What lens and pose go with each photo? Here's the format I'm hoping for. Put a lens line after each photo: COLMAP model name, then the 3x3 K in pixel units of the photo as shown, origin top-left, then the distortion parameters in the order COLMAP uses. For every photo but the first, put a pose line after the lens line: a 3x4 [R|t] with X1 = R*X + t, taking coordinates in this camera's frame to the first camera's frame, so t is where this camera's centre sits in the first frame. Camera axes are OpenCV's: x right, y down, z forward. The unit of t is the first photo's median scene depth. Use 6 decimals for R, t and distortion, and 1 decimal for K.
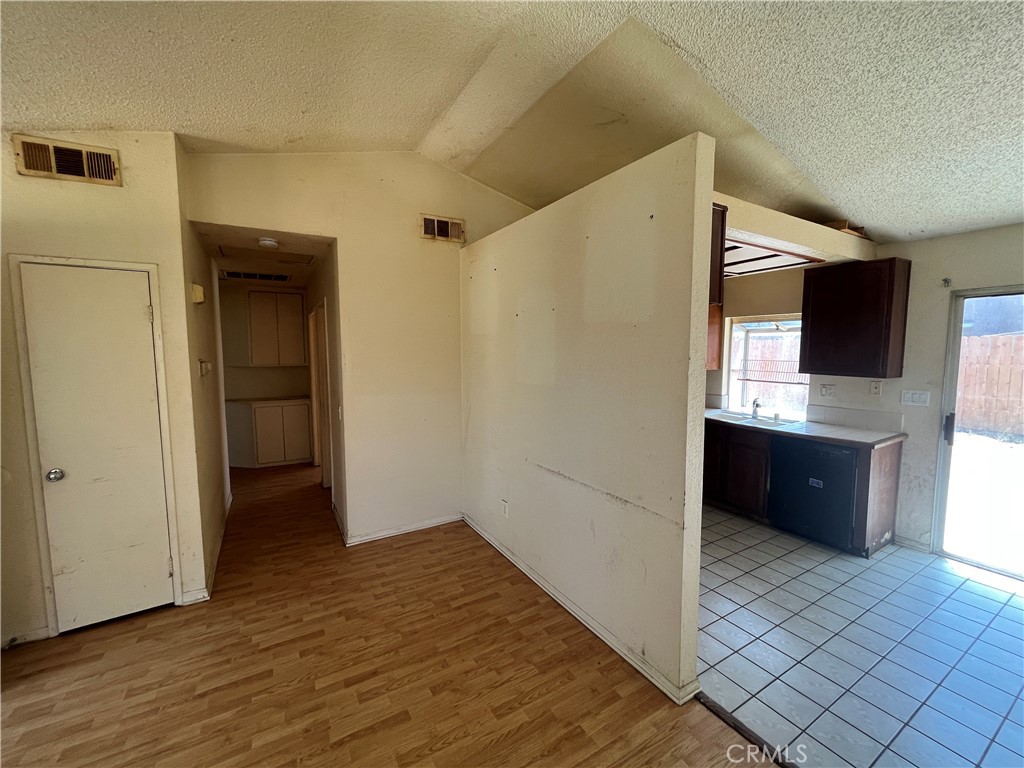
lens RADIAL K [[414.3, 0, 507.1], [0, 414.3, 385.9], [0, 0, 1]] dist [0.001152, -0.000814]
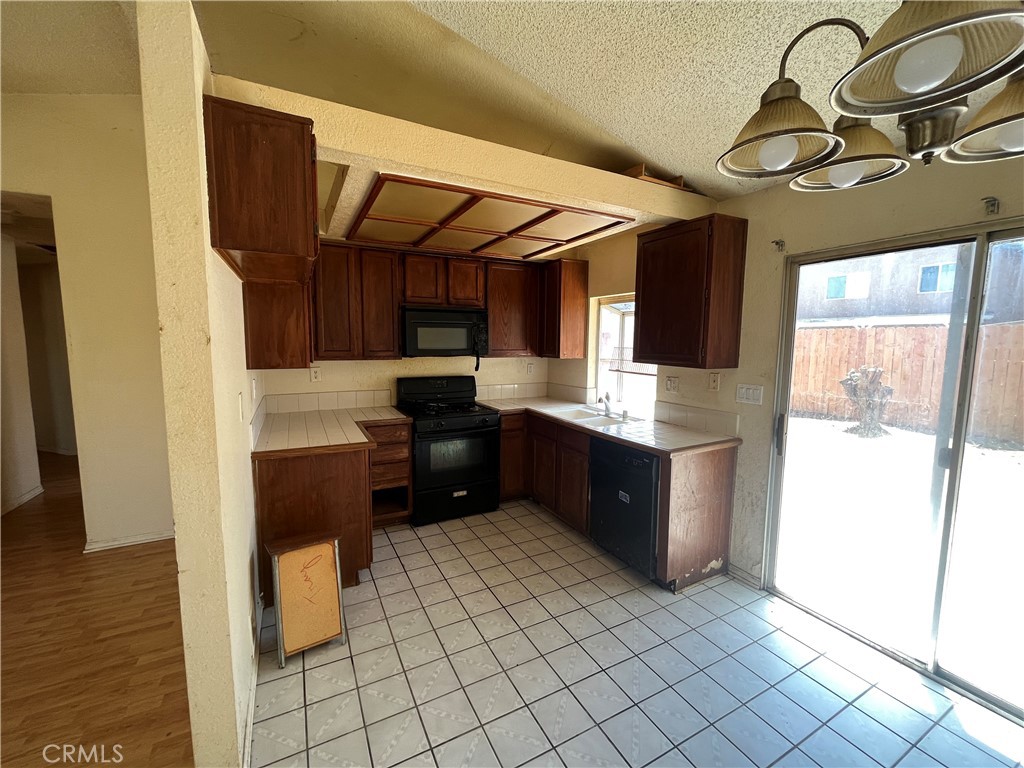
lens RADIAL K [[414.3, 0, 508.3], [0, 414.3, 385.5], [0, 0, 1]] dist [0.001152, -0.000814]
pose [[0.998460, 0.014739, -0.053489, 0.571407], [-0.013762, 0.999732, 0.018589, 0.004433], [0.053748, -0.017824, 0.998395, 0.185911]]
